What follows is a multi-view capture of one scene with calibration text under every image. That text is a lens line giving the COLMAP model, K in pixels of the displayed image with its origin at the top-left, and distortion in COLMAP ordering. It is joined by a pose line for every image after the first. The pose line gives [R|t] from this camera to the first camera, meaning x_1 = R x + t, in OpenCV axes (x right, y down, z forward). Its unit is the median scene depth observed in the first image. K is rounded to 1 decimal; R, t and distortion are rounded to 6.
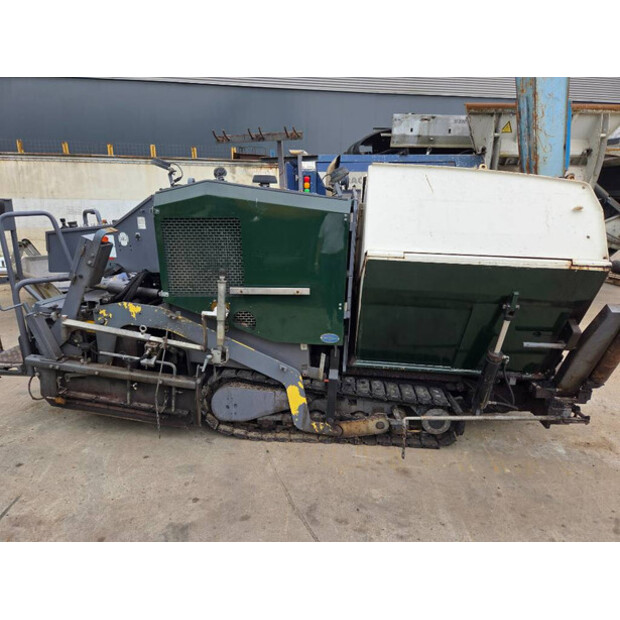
lens RADIAL K [[419.0, 0, 310.0], [0, 419.0, 310.0], [0, 0, 1]] dist [0.068381, -0.061140]
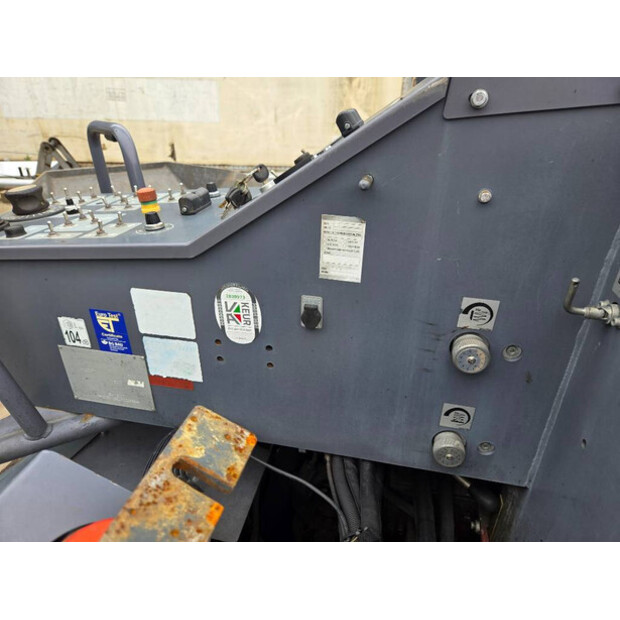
lens RADIAL K [[419.0, 0, 310.0], [0, 419.0, 310.0], [0, 0, 1]] dist [0.068381, -0.061140]
pose [[0.990413, 0.082259, -0.110977, -0.224028], [-0.053377, 0.968861, 0.241784, -0.128450], [0.127410, -0.233543, 0.963963, 0.474180]]
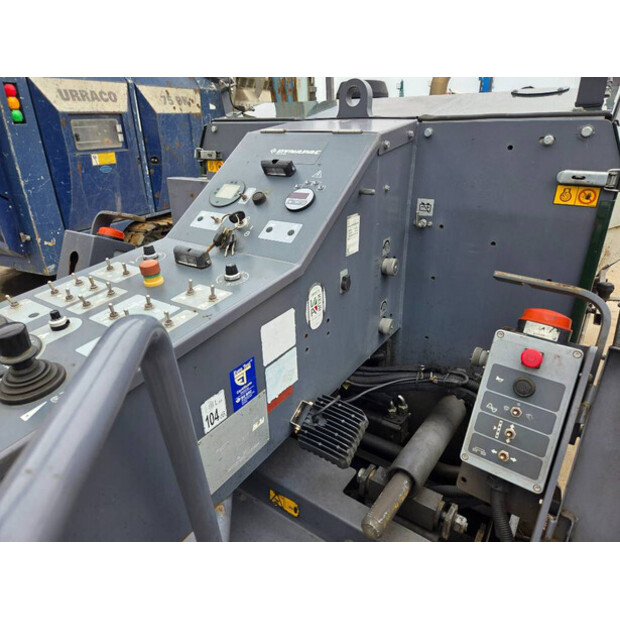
lens RADIAL K [[419.0, 0, 310.0], [0, 419.0, 310.0], [0, 0, 1]] dist [0.068381, -0.061140]
pose [[0.499730, -0.360577, 0.787562, -0.383853], [0.233708, 0.931643, 0.278249, -0.141574], [-0.834057, 0.045010, 0.549839, 0.497672]]
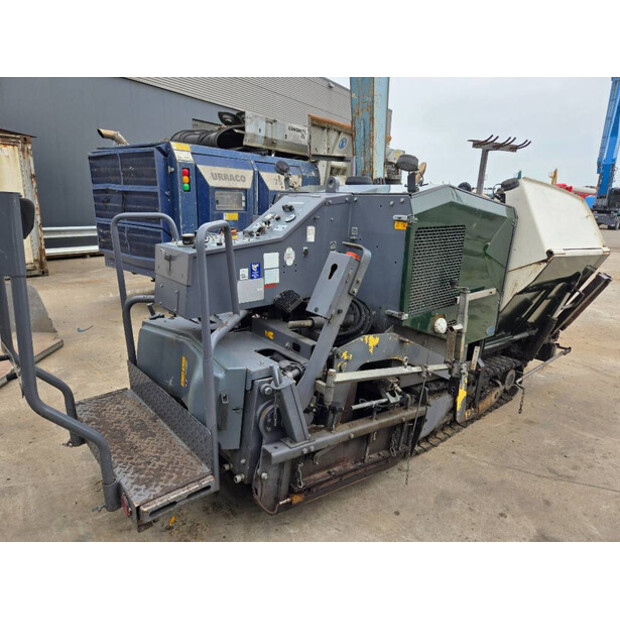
lens RADIAL K [[419.0, 0, 310.0], [0, 419.0, 310.0], [0, 0, 1]] dist [0.068381, -0.061140]
pose [[0.701705, -0.157000, 0.694954, -0.546904], [0.148042, 0.986259, 0.073329, -0.072245], [-0.696917, 0.051427, 0.715305, 0.266940]]
